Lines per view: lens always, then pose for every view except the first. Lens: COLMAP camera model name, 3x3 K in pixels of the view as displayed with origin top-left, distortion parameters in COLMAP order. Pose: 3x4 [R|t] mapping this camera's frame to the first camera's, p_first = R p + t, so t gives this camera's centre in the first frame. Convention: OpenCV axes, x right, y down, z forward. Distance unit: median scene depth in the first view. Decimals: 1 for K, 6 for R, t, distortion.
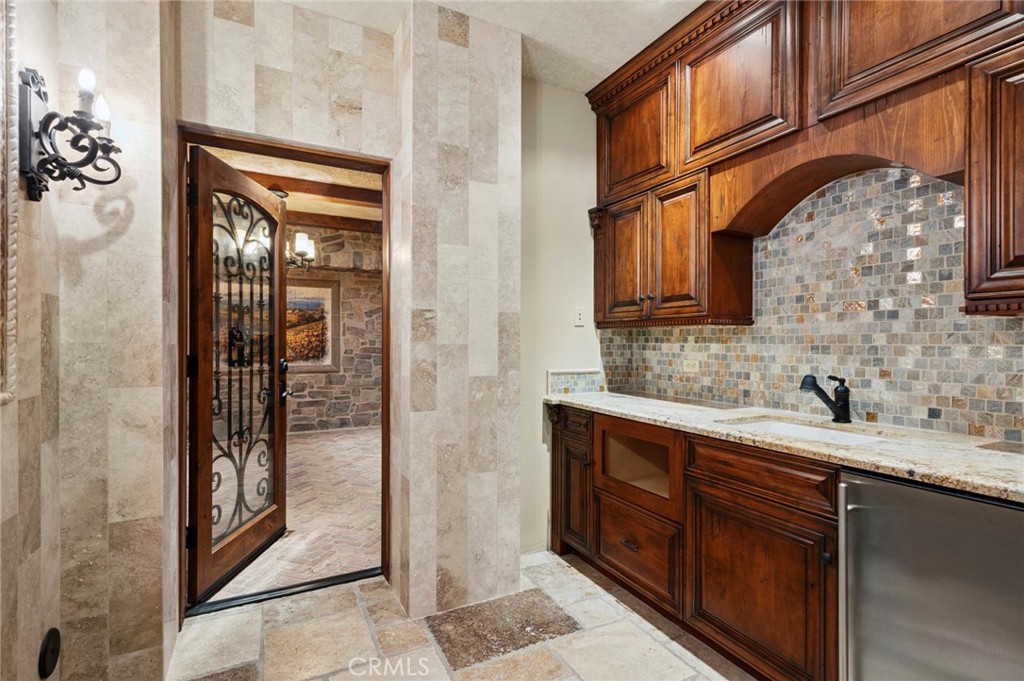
lens RADIAL K [[475.0, 0, 512.0], [0, 475.0, 340.5], [0, 0, 1]] dist [0.003489, -0.000133]
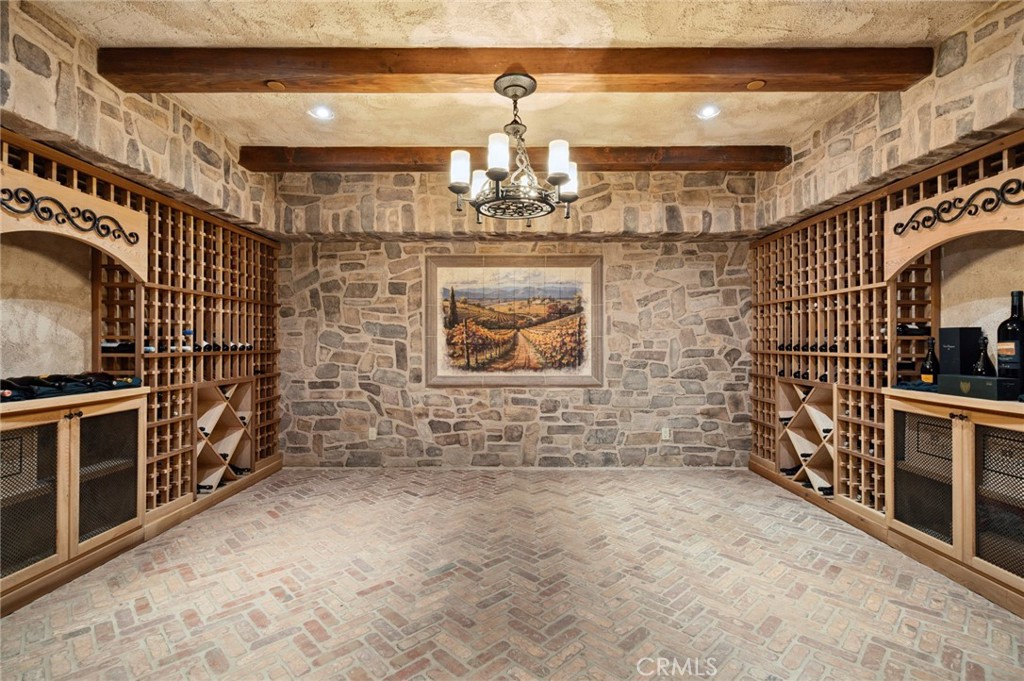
lens RADIAL K [[475.0, 0, 512.0], [0, 475.0, 340.5], [0, 0, 1]] dist [0.003489, -0.000133]
pose [[0.882099, -0.002168, -0.471060, -0.153566], [0.002378, 0.999997, -0.000149, -0.001118], [0.471059, -0.000989, 0.882101, 0.326143]]
